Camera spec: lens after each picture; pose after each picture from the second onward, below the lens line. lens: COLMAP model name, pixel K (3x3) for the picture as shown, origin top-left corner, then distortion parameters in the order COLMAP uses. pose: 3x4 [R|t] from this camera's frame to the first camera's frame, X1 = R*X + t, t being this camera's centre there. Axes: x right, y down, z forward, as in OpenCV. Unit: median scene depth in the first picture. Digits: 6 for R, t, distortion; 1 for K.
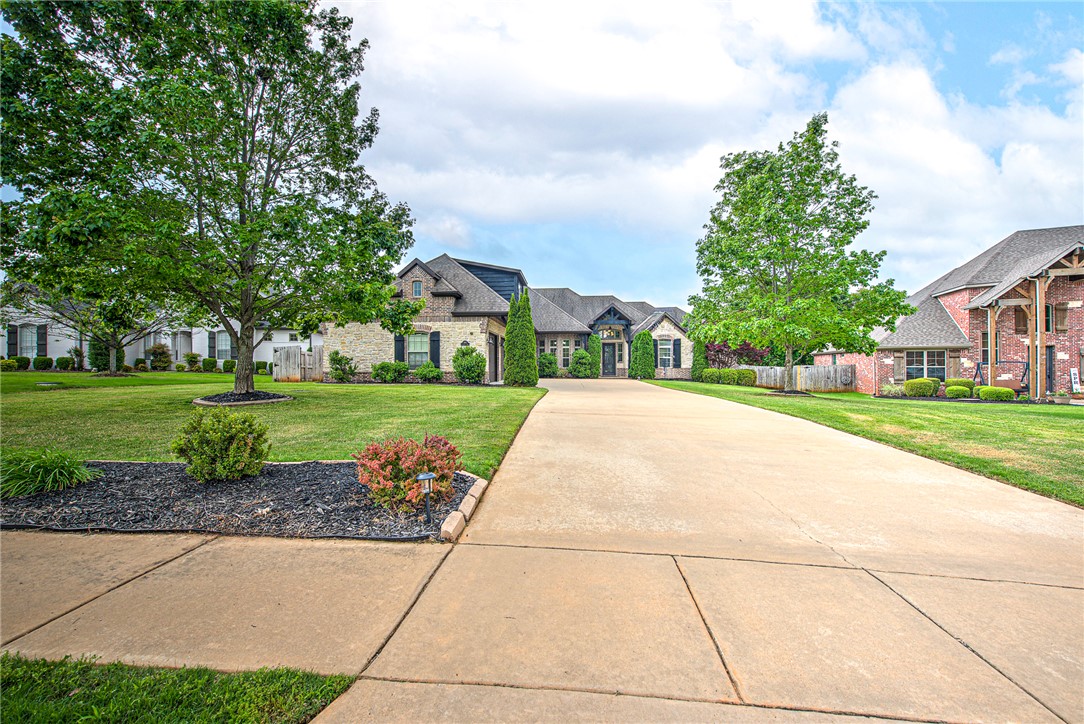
lens RADIAL K [[429.7, 0, 542.0], [0, 429.7, 362.0], [0, 0, 1]] dist [0.002097, -0.003446]
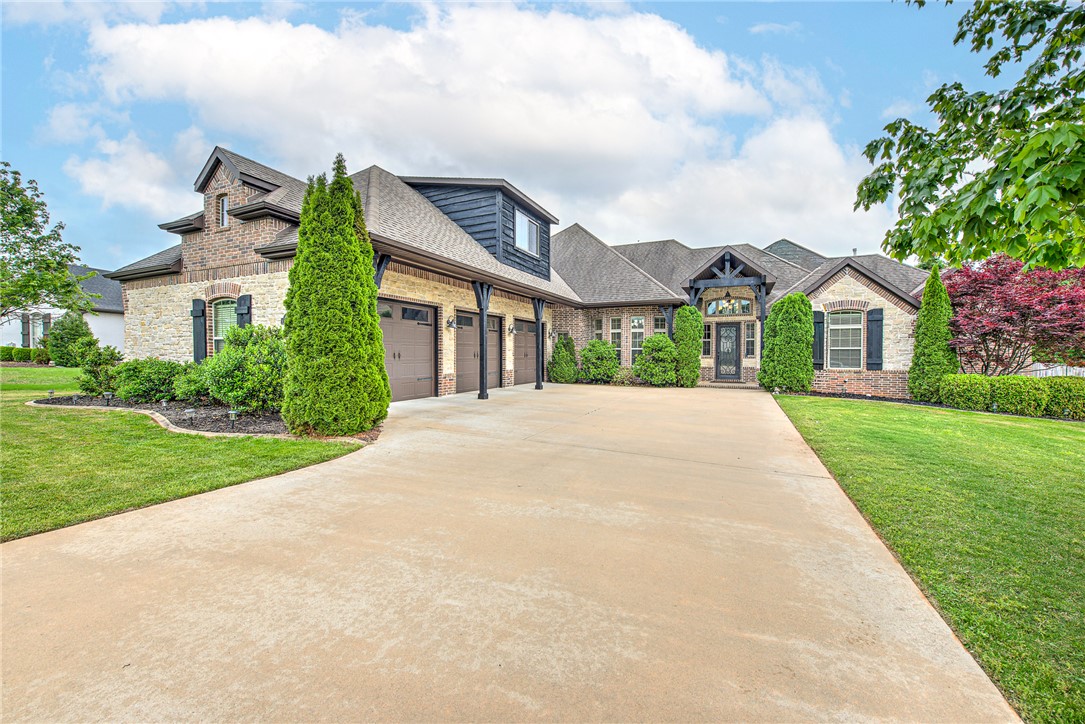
lens RADIAL K [[430.1, 0, 542.5], [0, 430.1, 362.0], [0, 0, 1]] dist [0.002097, -0.003446]
pose [[0.932296, 0.011462, -0.361514, 0.151272], [-0.002364, 0.999670, 0.025599, -0.006942], [0.361688, -0.023011, 0.932015, 0.438972]]
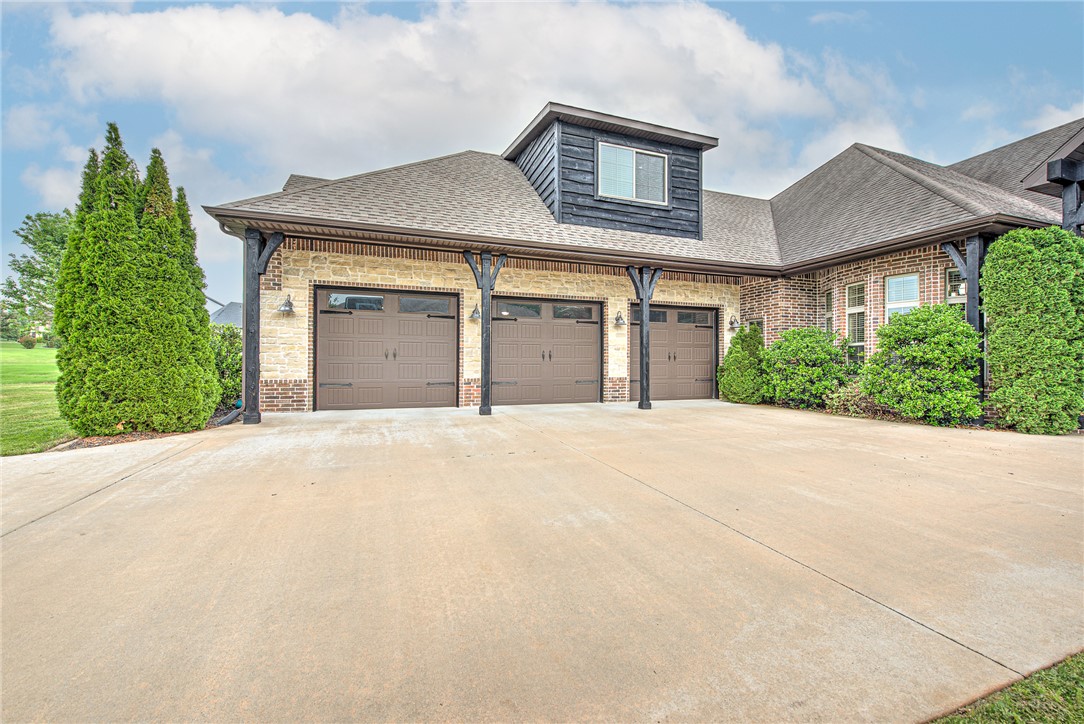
lens RADIAL K [[429.7, 0, 542.0], [0, 429.7, 362.0], [0, 0, 1]] dist [0.002097, -0.003446]
pose [[0.389402, -0.002001, -0.921066, 0.230030], [0.002506, 0.999996, -0.001113, 0.002892], [0.921064, -0.001874, 0.389406, 0.706254]]
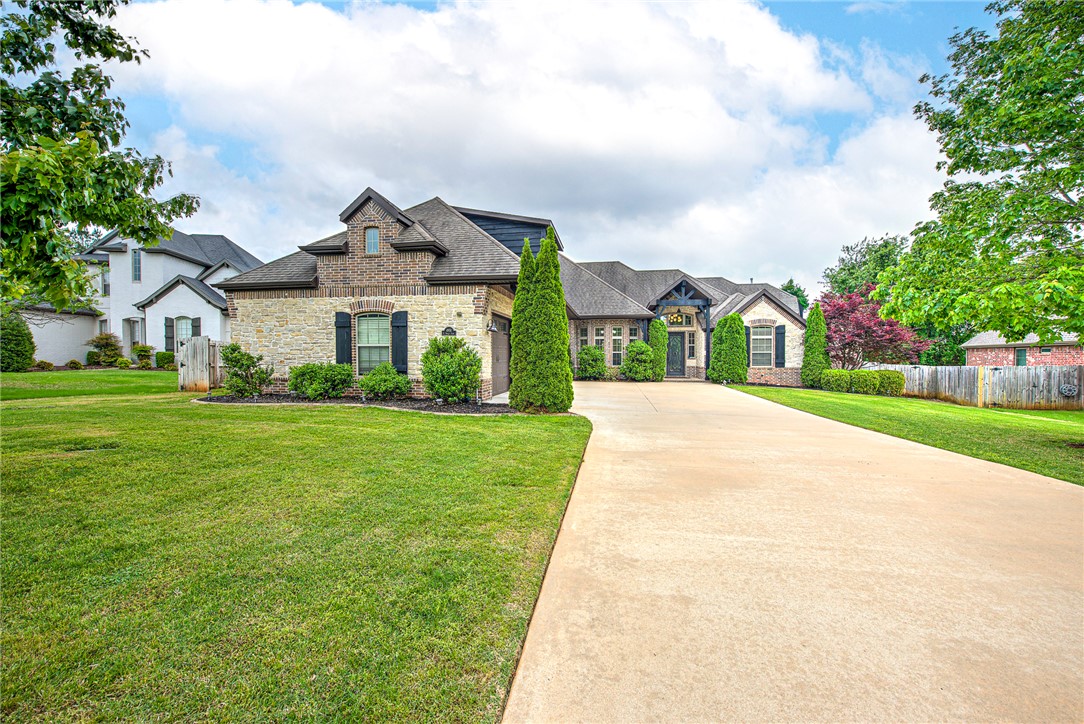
lens RADIAL K [[429.7, 0, 542.0], [0, 429.7, 362.0], [0, 0, 1]] dist [0.002097, -0.003446]
pose [[0.994725, 0.005665, -0.102418, 0.004606], [-0.003255, 0.999714, 0.023682, -0.010580], [0.102523, -0.023223, 0.994459, 0.280552]]
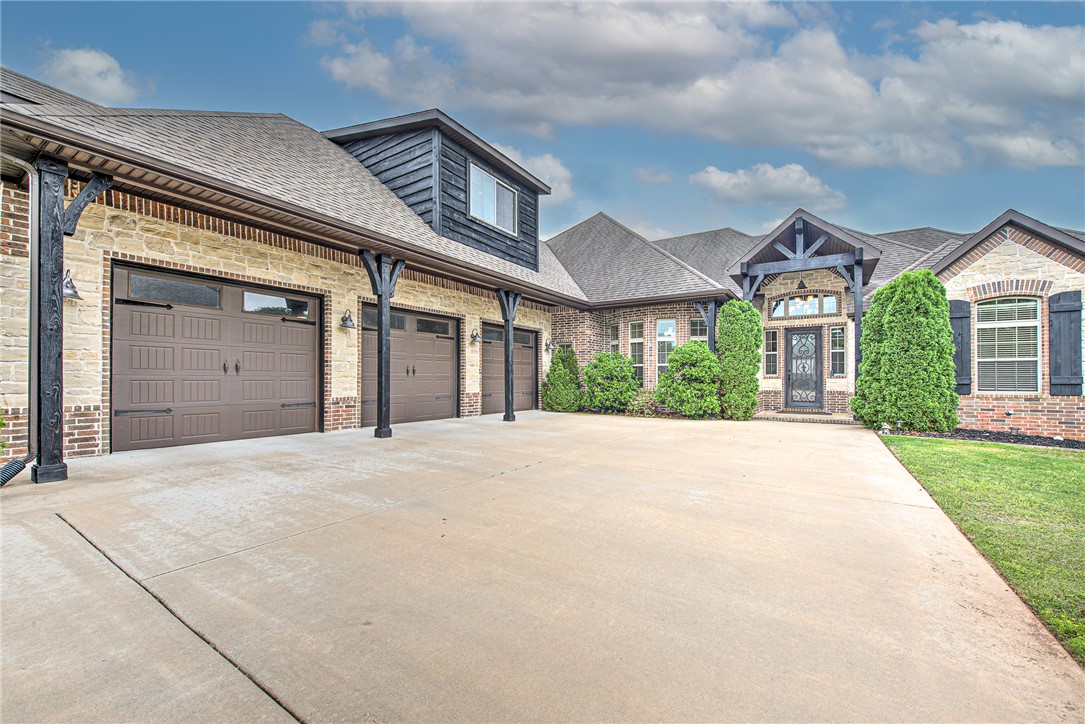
lens RADIAL K [[436.5, 0, 544.2], [0, 436.5, 377.7], [0, 0, 1]] dist [-0.000318, -0.000818]
pose [[0.871722, 0.001878, -0.489998, 0.164399], [-0.000645, 0.999996, 0.002686, 0.001529], [0.490001, -0.002026, 0.871720, 0.607675]]
